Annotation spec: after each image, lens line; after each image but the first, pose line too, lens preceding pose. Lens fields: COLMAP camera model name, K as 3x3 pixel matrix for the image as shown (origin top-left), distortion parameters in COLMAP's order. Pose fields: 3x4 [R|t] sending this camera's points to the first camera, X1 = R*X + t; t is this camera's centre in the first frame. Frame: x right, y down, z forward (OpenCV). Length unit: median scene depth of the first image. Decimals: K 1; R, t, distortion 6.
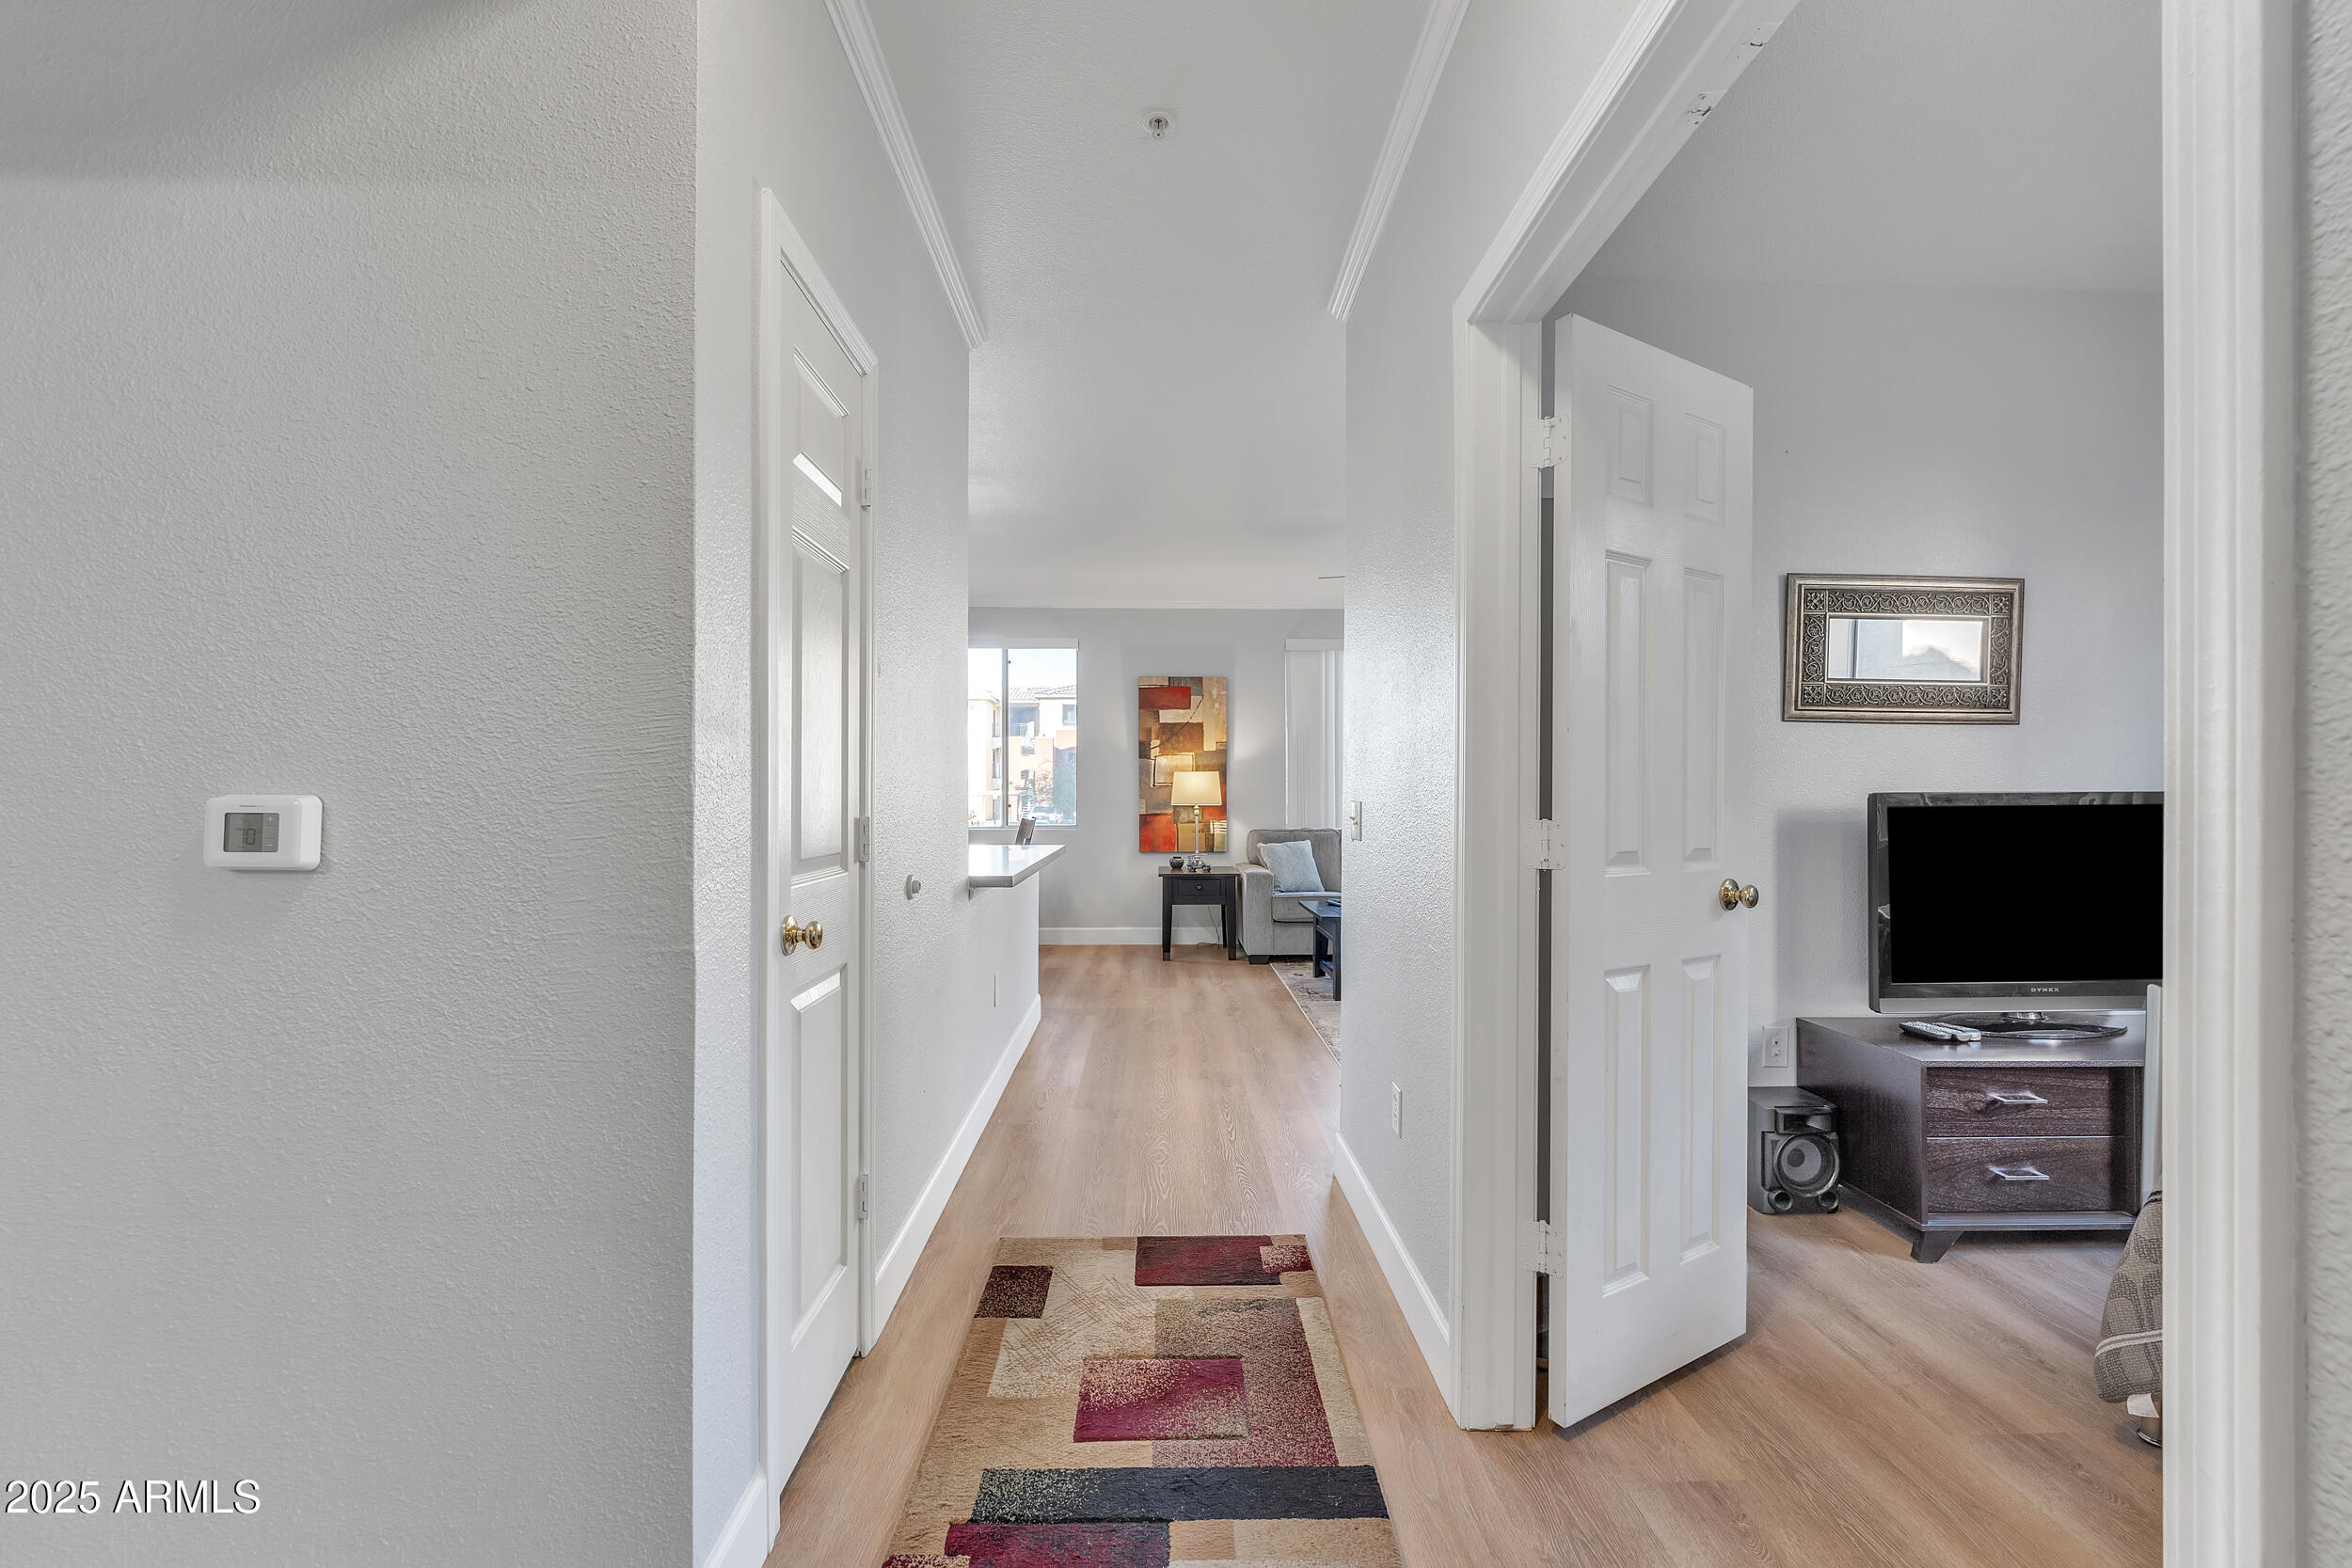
lens RADIAL K [[953.9, 0, 1179.9], [0, 953.9, 788.0], [0, 0, 1]] dist [-0.006781, 0.000134]
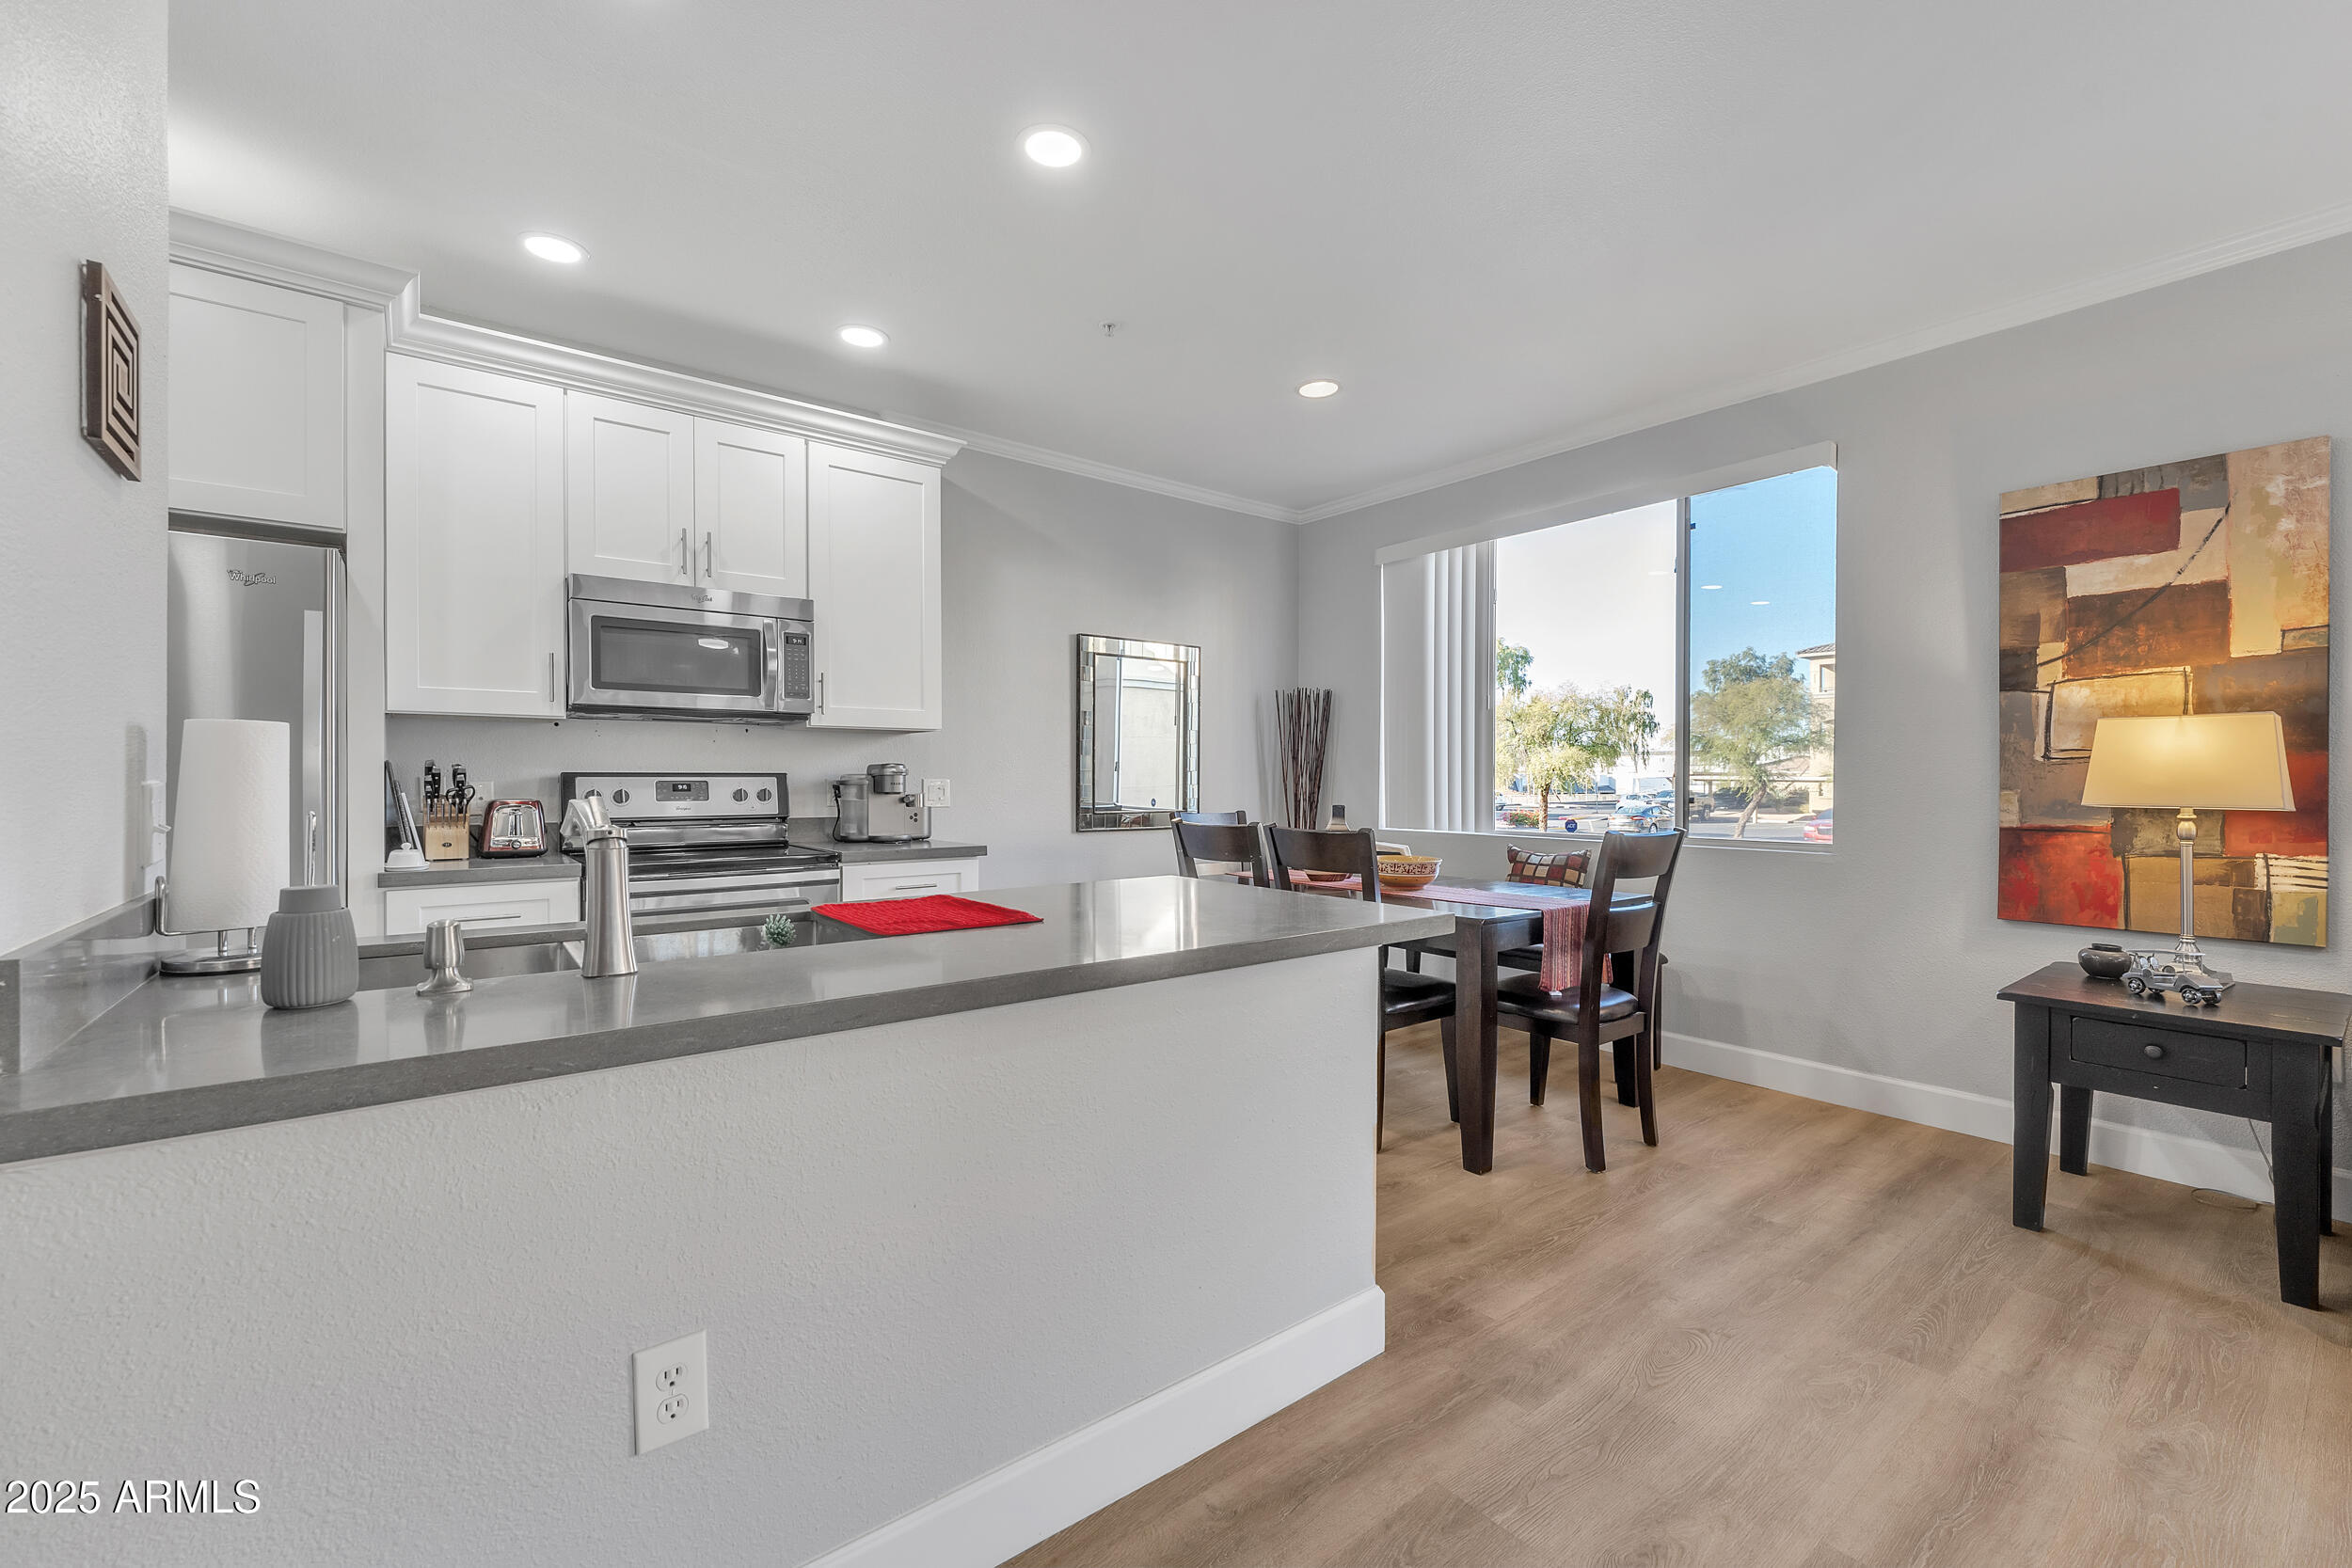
lens RADIAL K [[953.9, 0, 1179.2], [0, 953.9, 784.7], [0, 0, 1]] dist [-0.006781, 0.000134]
pose [[0.595138, 0.006948, -0.803594, 0.078169], [0.000722, 0.999958, 0.009181, 0.005233], [0.803623, -0.006044, 0.595108, 0.478379]]
